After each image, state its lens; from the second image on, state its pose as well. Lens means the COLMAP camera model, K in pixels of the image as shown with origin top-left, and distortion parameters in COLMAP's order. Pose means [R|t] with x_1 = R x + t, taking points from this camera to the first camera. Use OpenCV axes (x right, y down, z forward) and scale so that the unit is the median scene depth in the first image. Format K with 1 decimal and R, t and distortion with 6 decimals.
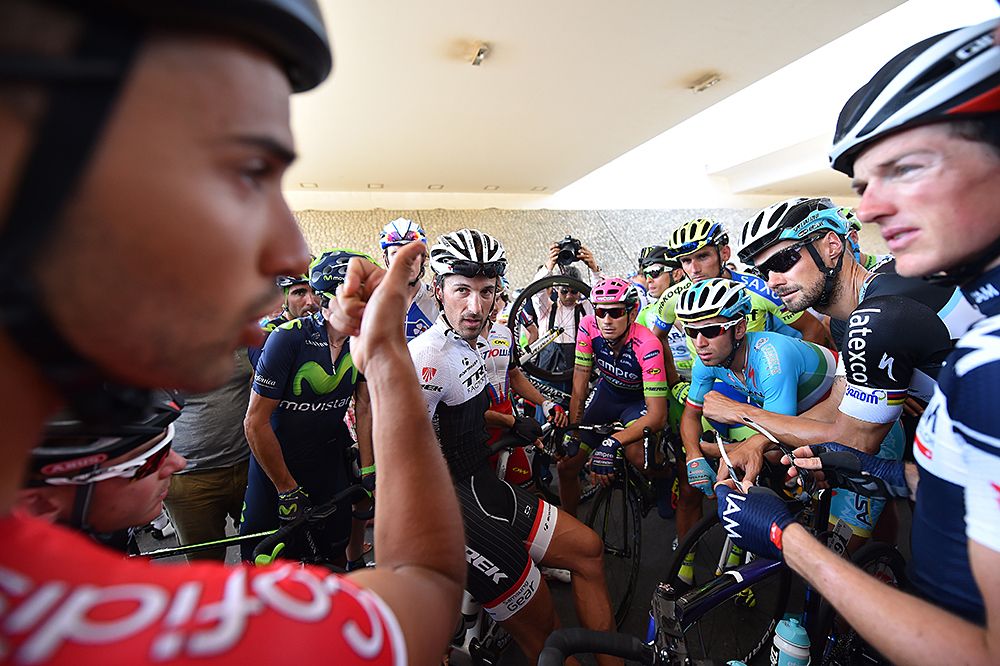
lens RADIAL K [[389.3, 0, 478.0], [0, 389.3, 333.3], [0, 0, 1]] dist [-0.014664, -0.000295]
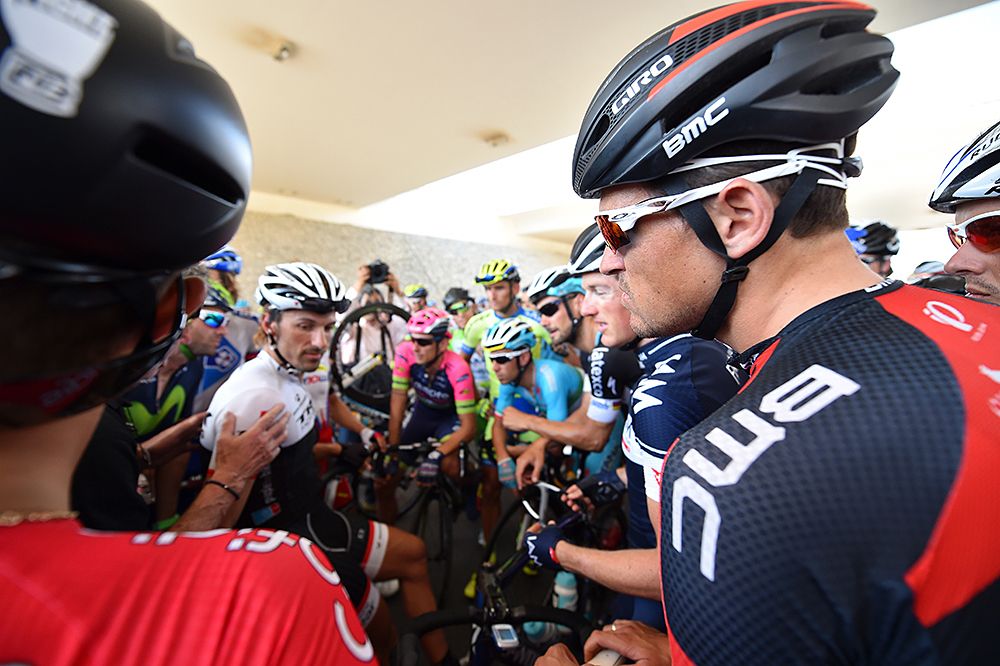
lens RADIAL K [[389.3, 0, 478.0], [0, 389.3, 333.3], [0, 0, 1]] dist [-0.014664, -0.000295]
pose [[0.882318, 0.021734, 0.470152, -0.095192], [0.001874, 0.998763, -0.049687, -0.027463], [-0.470650, 0.044720, 0.881186, -0.088016]]
